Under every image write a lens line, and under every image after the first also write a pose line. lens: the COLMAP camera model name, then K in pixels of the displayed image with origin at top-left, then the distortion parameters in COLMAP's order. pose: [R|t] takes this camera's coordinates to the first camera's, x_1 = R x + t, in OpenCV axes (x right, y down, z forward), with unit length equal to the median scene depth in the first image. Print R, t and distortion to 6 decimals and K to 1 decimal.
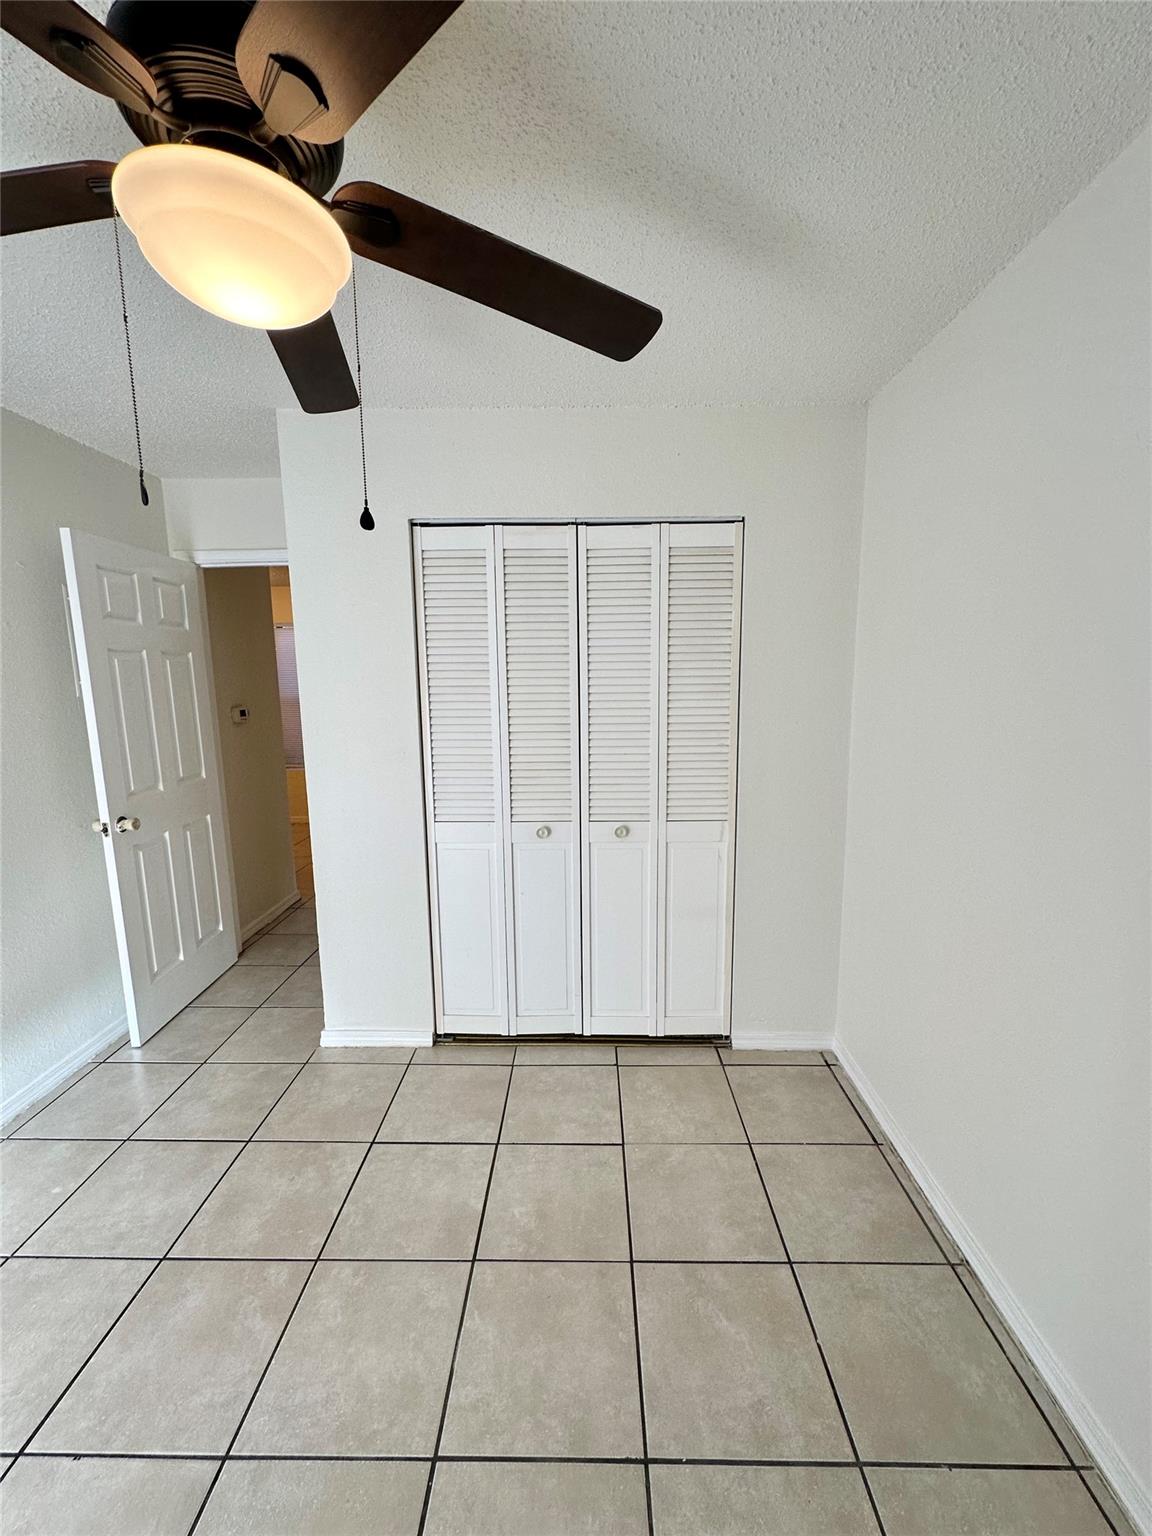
lens RADIAL K [[615.8, 0, 578.9], [0, 615.8, 764.9], [0, 0, 1]] dist [-0.004695, 0.001724]
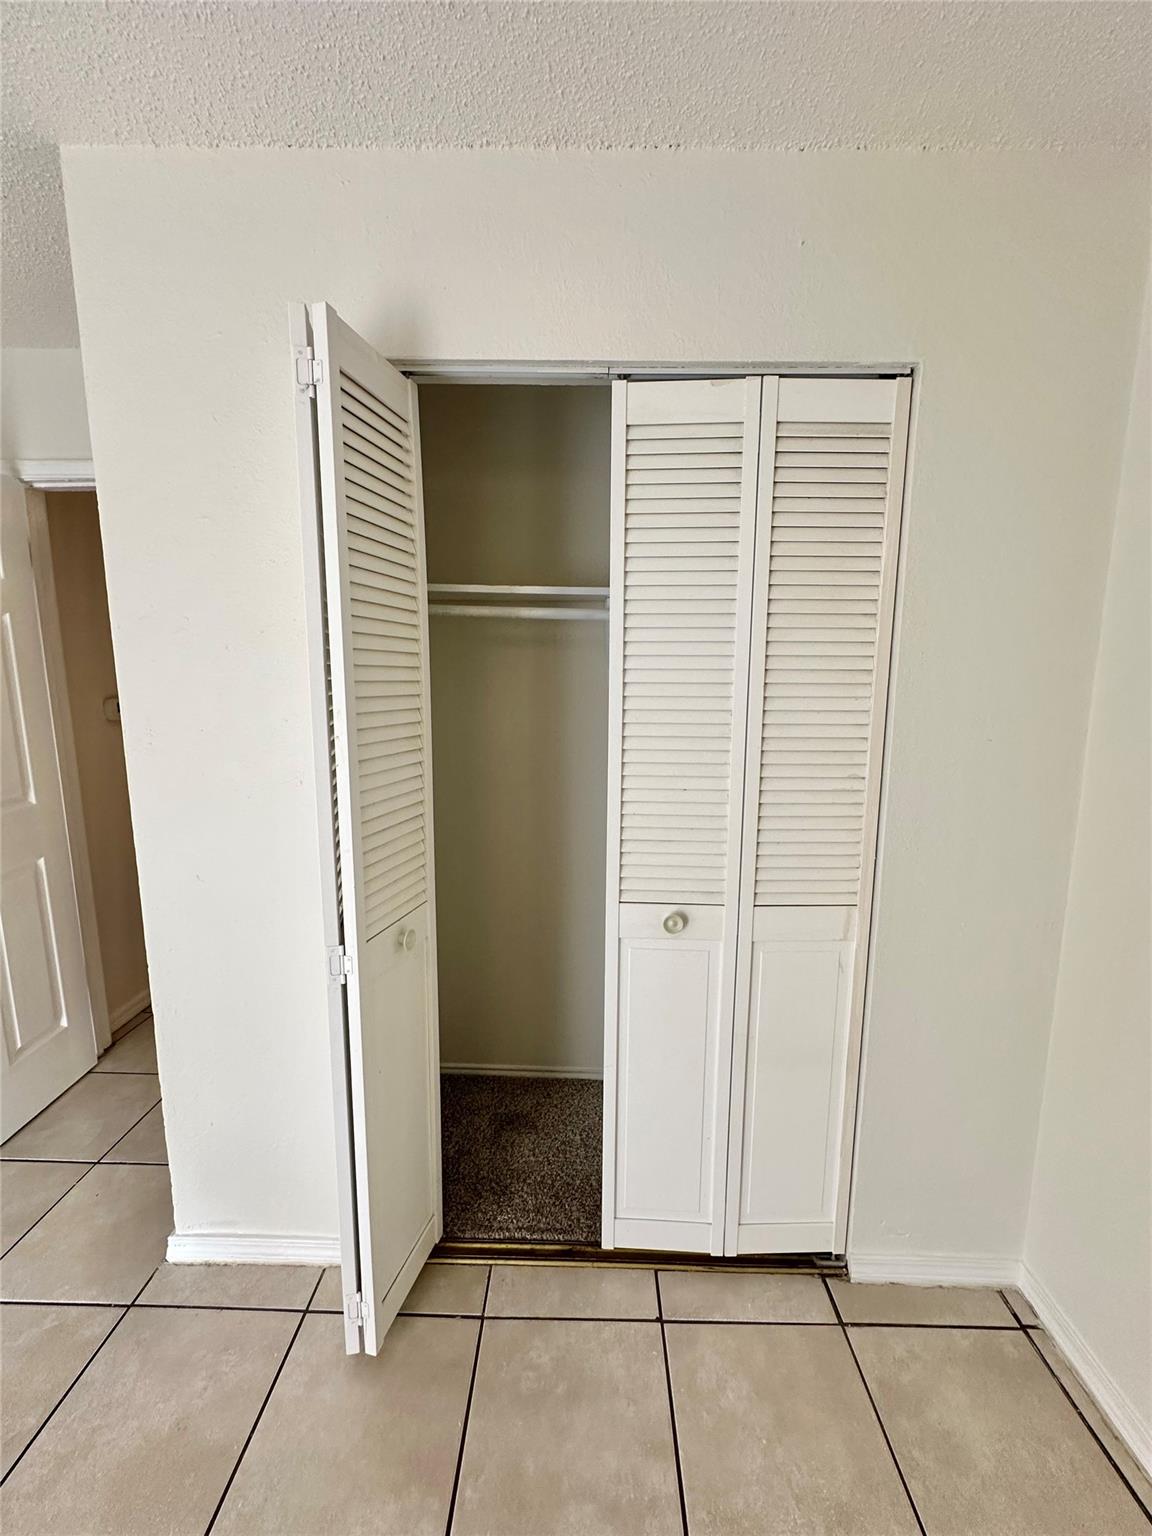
lens RADIAL K [[615.8, 0, 578.9], [0, 615.8, 764.9], [0, 0, 1]] dist [-0.004695, 0.001724]
pose [[0.999870, 0.015915, 0.002624, -0.026042], [-0.015921, 0.999871, 0.002165, -0.040372], [-0.002589, -0.002206, 0.999994, 0.422438]]
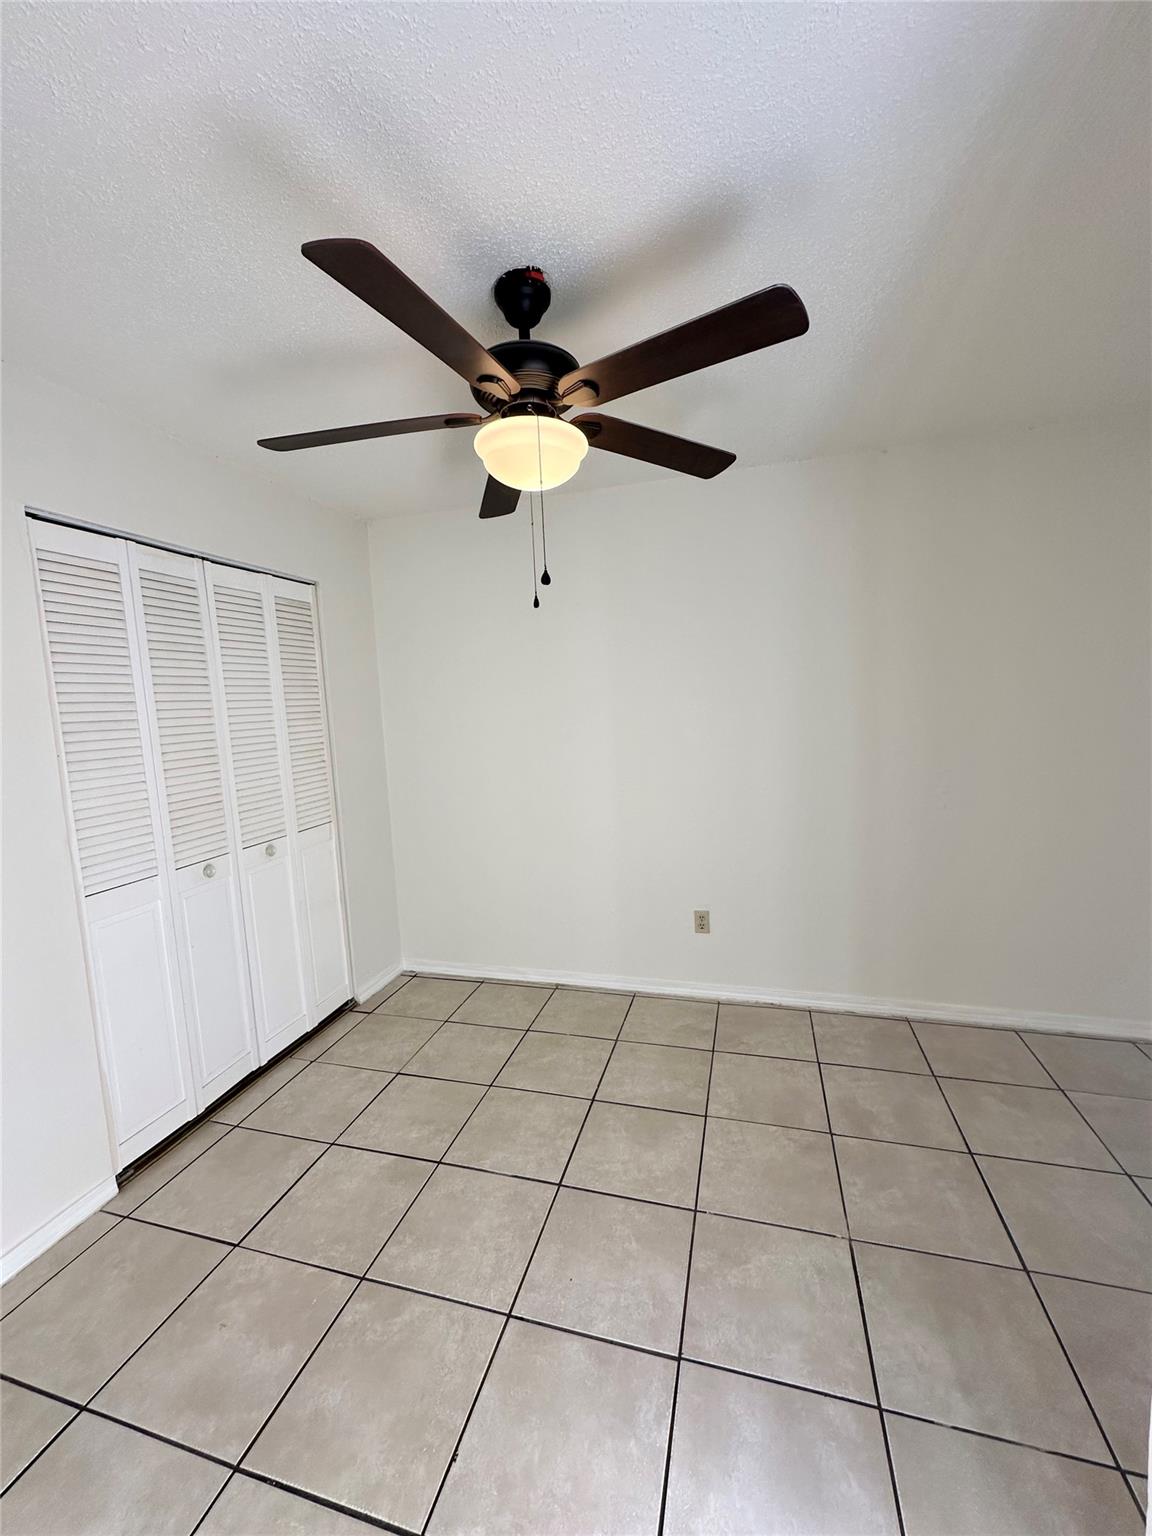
lens RADIAL K [[615.8, 0, 578.9], [0, 615.8, 764.9], [0, 0, 1]] dist [-0.004695, 0.001724]
pose [[0.258382, -0.104759, 0.960346, -0.812023], [0.182109, 0.981562, 0.058077, -0.002069], [-0.948723, 0.159882, 0.272696, 0.177765]]
